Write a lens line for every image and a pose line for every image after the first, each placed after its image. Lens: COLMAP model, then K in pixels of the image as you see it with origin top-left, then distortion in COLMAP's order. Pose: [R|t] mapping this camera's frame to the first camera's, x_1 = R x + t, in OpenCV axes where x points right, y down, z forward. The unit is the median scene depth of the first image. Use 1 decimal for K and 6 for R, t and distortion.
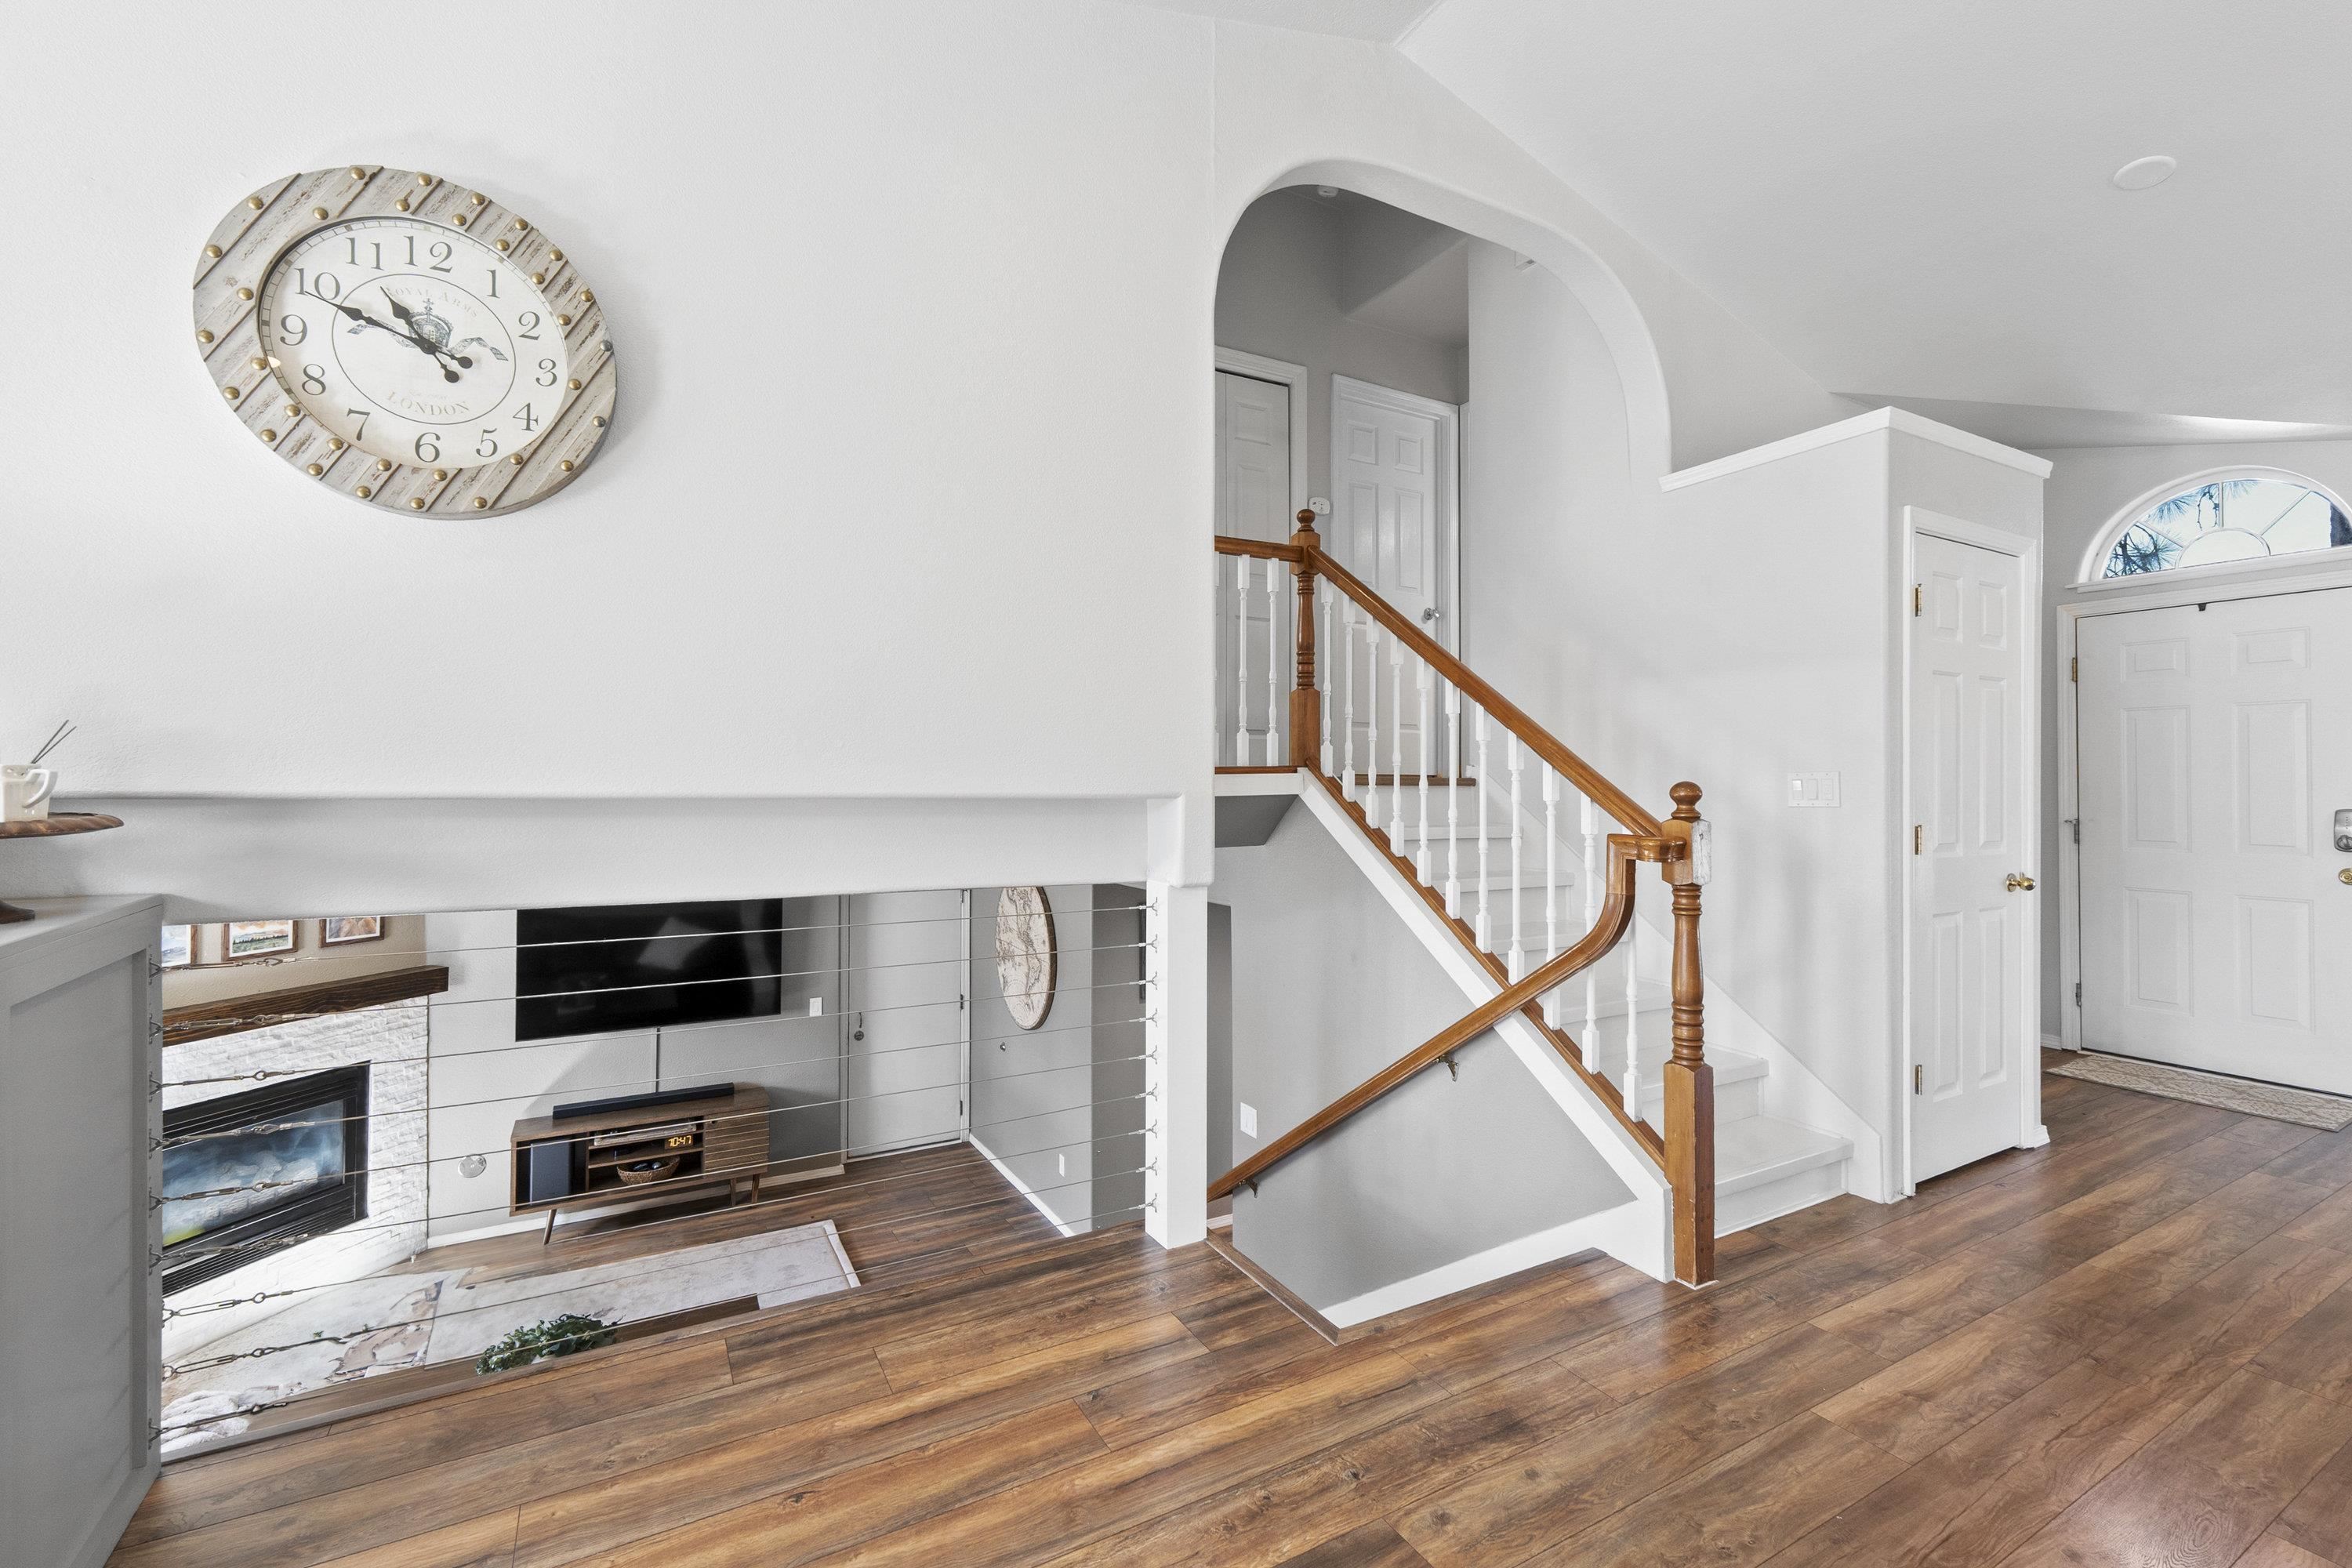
lens RADIAL K [[985.0, 0, 1178.4], [0, 985.0, 789.1], [0, 0, 1]] dist [0.004268, 0.001100]
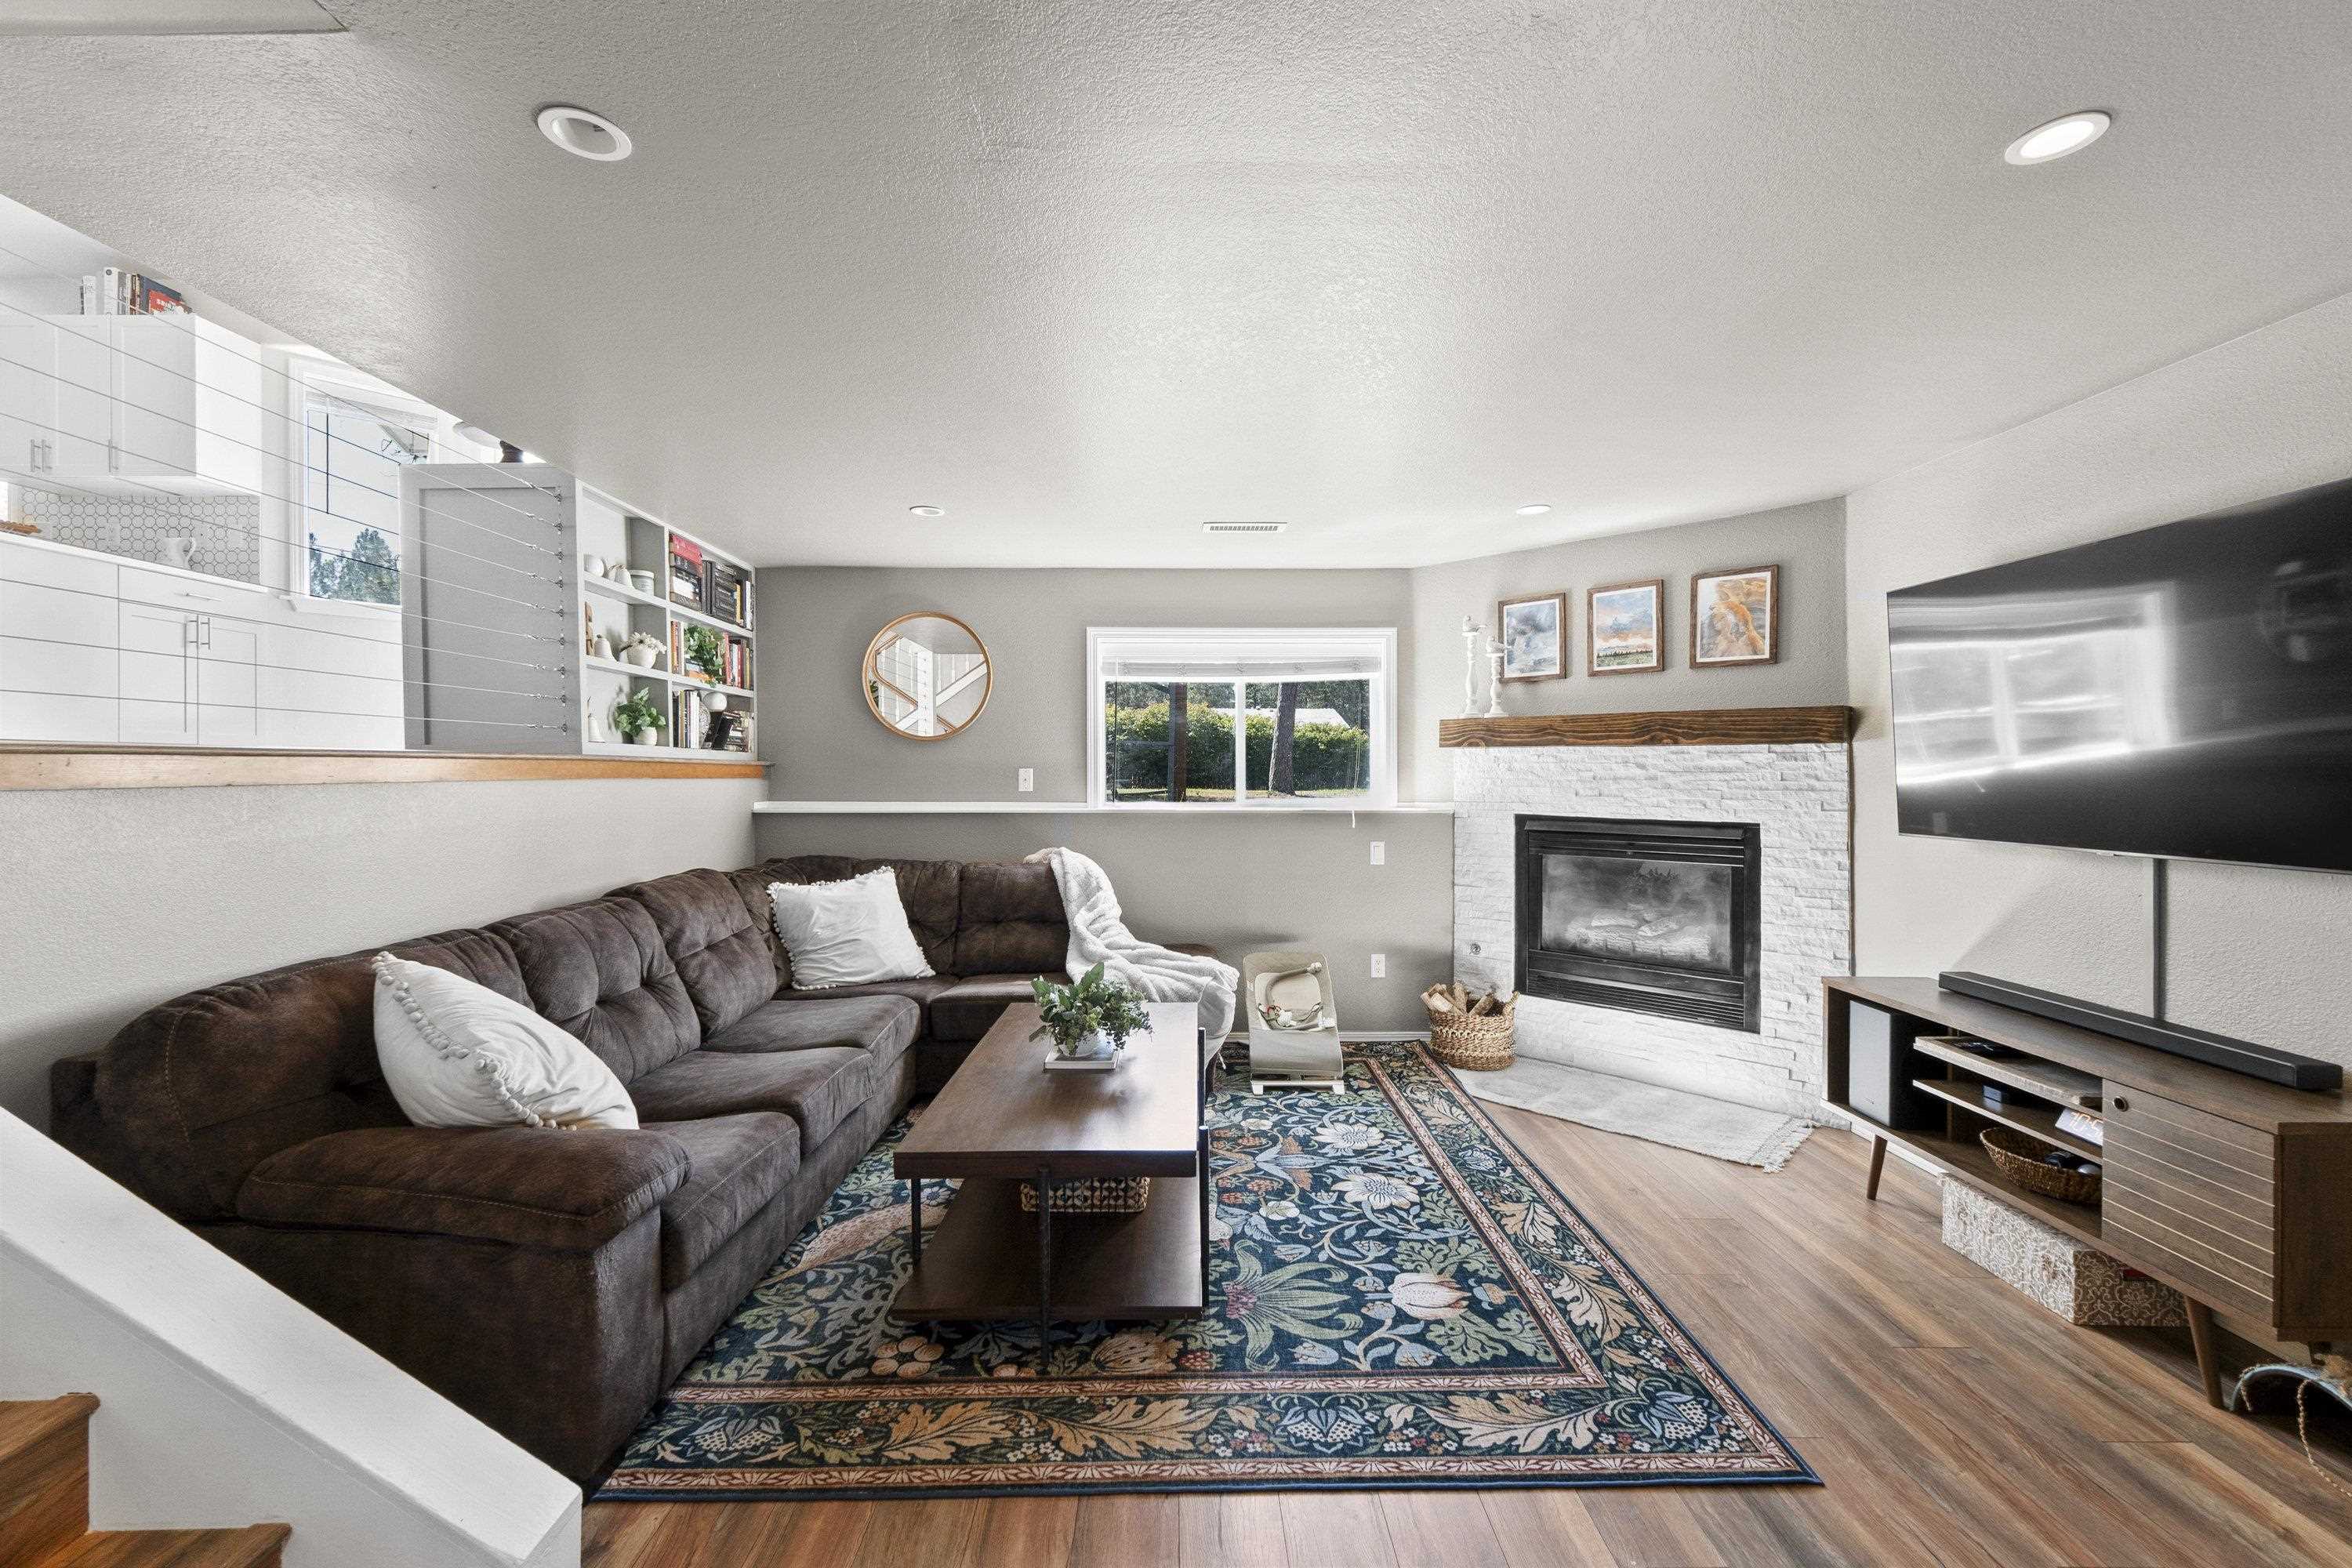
lens RADIAL K [[985.0, 0, 1144.0], [0, 985.0, 776.0], [0, 0, 1]] dist [0.004268, 0.001100]
pose [[-0.490475, 0.003189, -0.871449, 0.049014], [-0.003676, 0.999977, 0.005728, 0.235390], [0.871447, 0.006013, -0.490452, 0.954447]]
